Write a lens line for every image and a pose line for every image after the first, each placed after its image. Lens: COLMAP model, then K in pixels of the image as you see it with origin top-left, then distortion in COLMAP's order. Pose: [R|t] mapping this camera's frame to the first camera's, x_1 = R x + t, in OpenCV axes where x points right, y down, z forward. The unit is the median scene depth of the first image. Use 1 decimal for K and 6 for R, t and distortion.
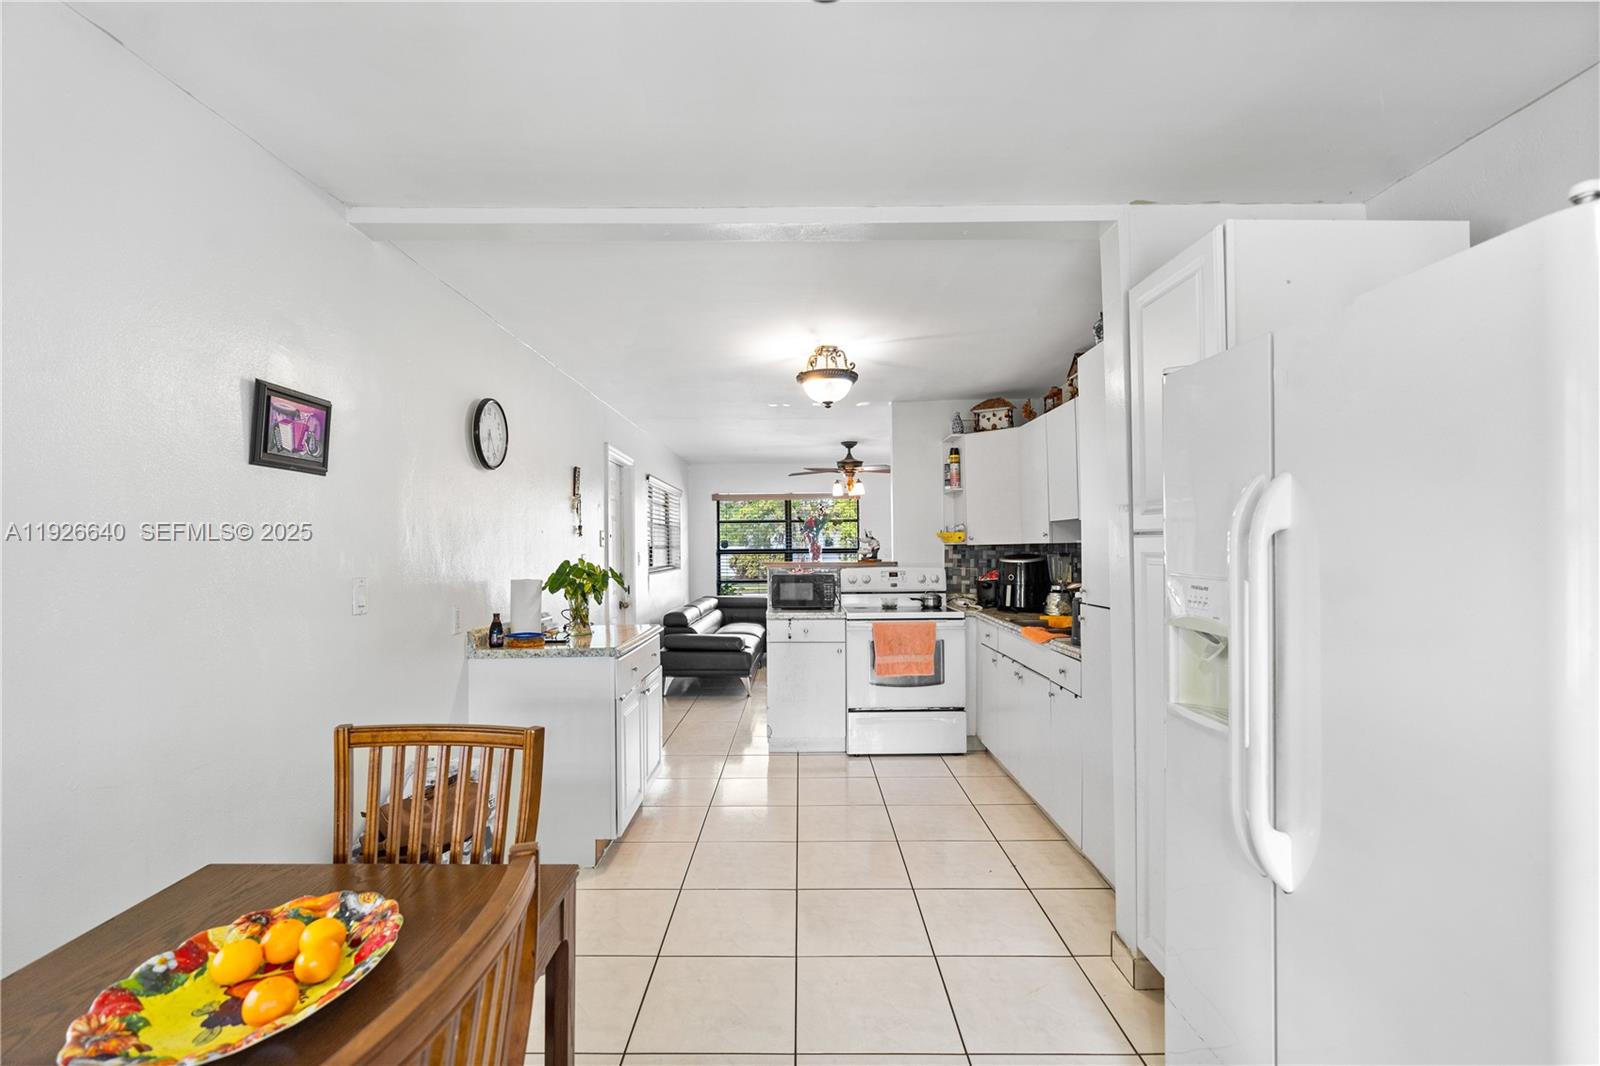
lens RADIAL K [[724.3, 0, 799.1], [0, 724.3, 535.6], [0, 0, 1]] dist [0.000723, 0.000000]
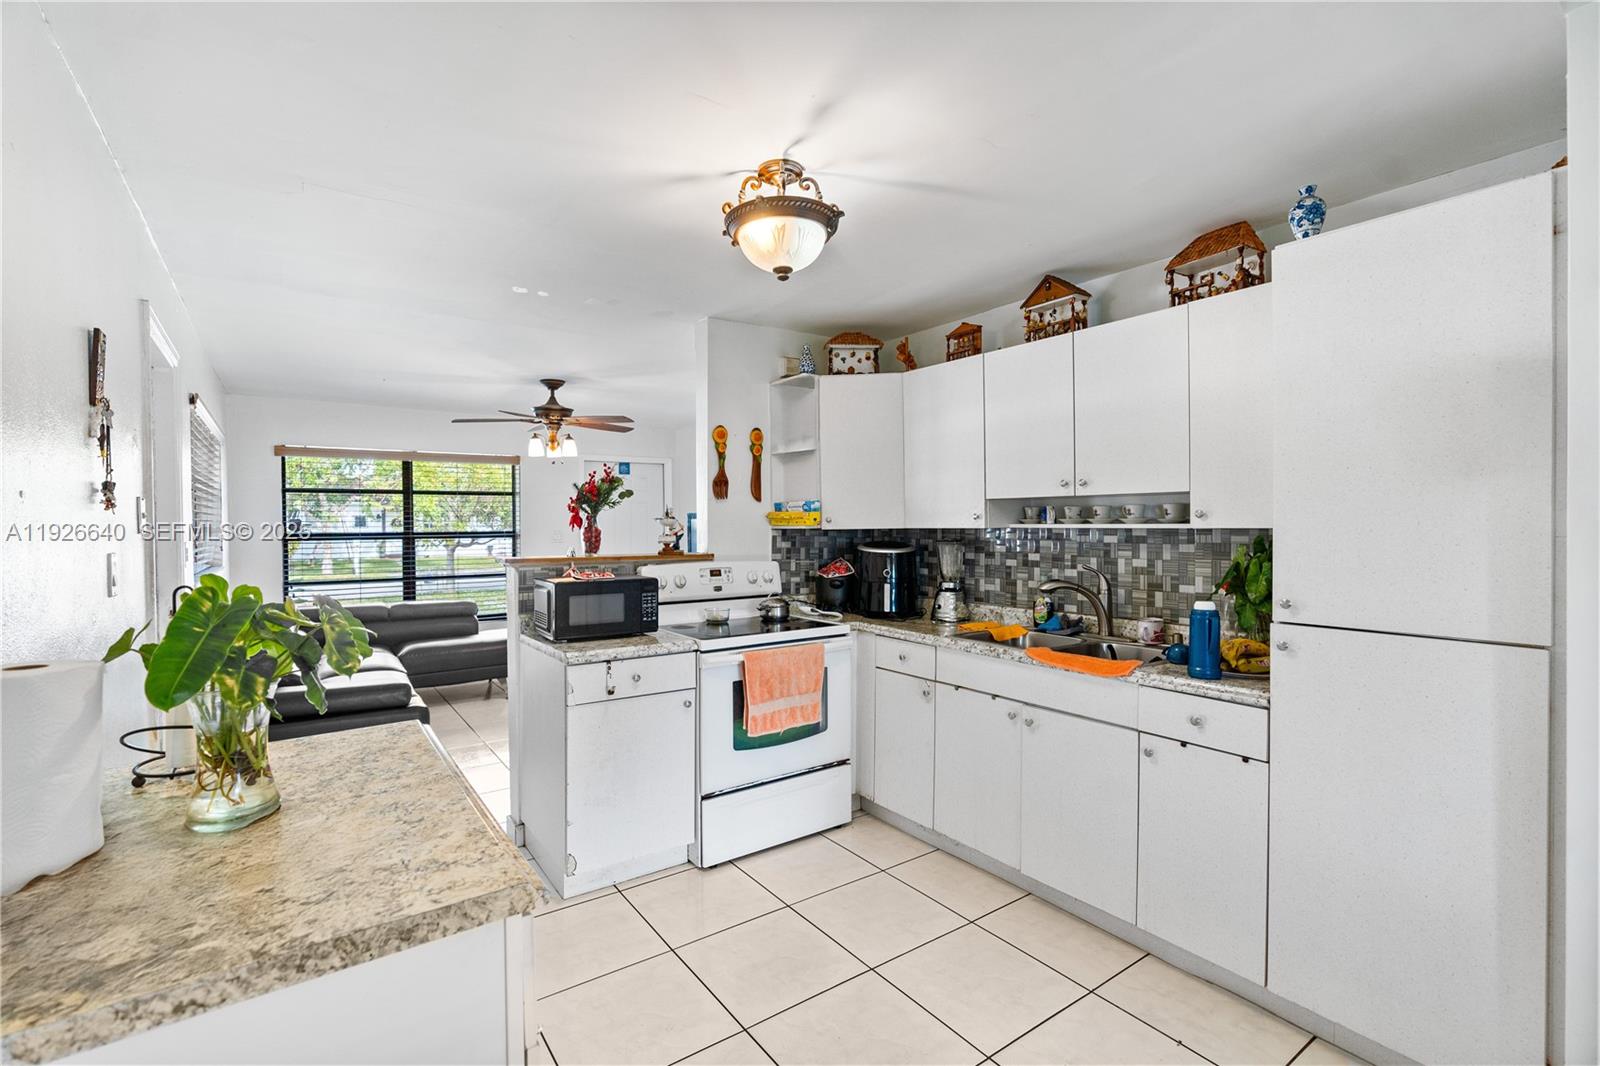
lens RADIAL K [[724.3, 0, 799.1], [0, 724.3, 535.6], [0, 0, 1]] dist [0.000723, 0.000000]
pose [[0.818257, -0.005309, 0.574828, -0.203549], [-0.010729, 0.999642, 0.024506, 0.001492], [-0.574752, -0.026220, 0.817907, 0.419428]]
